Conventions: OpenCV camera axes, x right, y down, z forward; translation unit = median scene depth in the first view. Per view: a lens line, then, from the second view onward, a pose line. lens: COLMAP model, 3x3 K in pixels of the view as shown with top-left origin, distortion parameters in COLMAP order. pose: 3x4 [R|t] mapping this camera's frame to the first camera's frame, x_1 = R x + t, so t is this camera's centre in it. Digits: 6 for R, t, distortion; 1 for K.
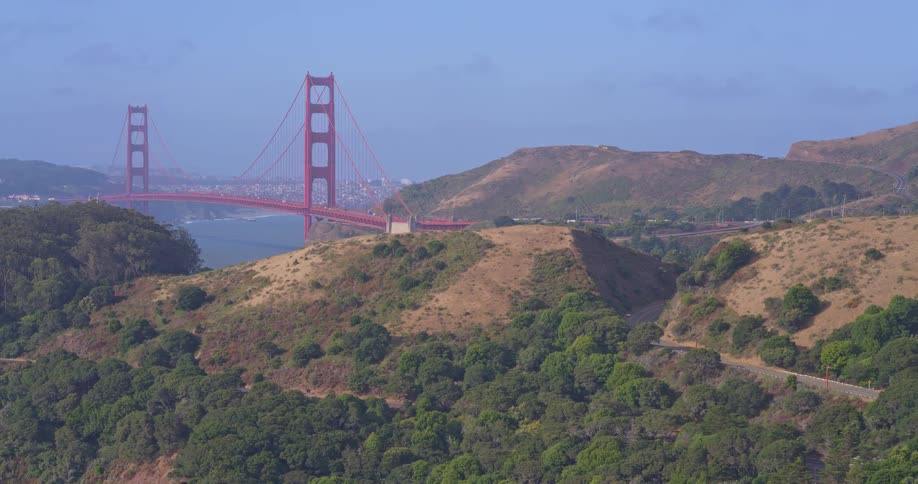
lens RADIAL K [[2099.9, 0, 458.3], [0, 2099.9, 240.1], [0, 0, 1]] dist [0.293838, 0.000000]
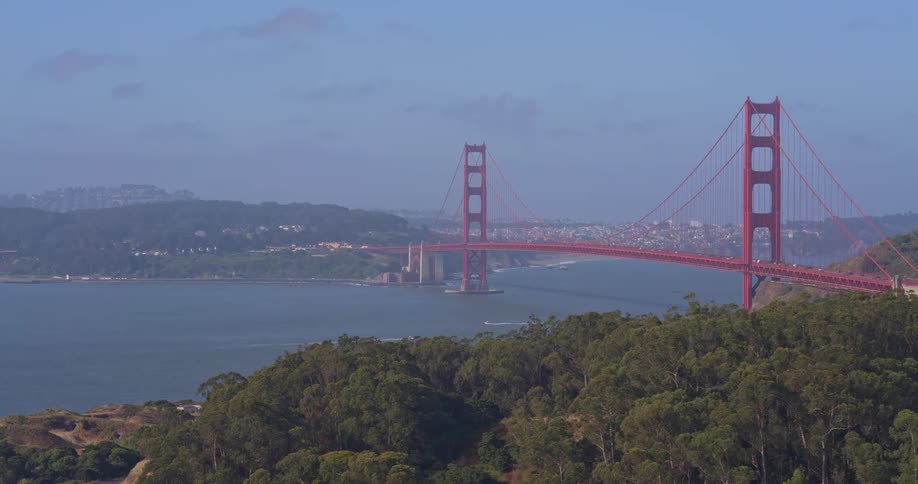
lens RADIAL K [[2099.9, 0, 464.4], [0, 2099.9, 247.0], [0, 0, 1]] dist [0.293838, 0.000000]
pose [[0.994568, -0.001879, -0.104074, -0.107891], [0.000257, 0.999878, -0.015596, -0.010263], [0.104091, 0.015485, 0.994447, 0.198461]]
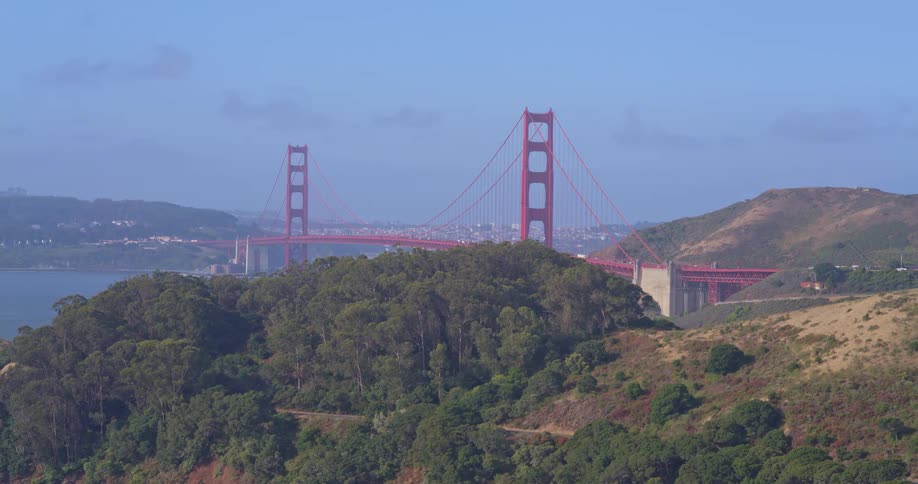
lens RADIAL K [[2099.9, 0, 461.1], [0, 2099.9, 232.2], [0, 0, 1]] dist [0.293838, 0.000000]
pose [[0.999539, 0.009425, -0.028851, -0.082216], [-0.010158, 0.999626, -0.025376, 0.000045], [0.028601, 0.025657, 0.999262, 0.068209]]
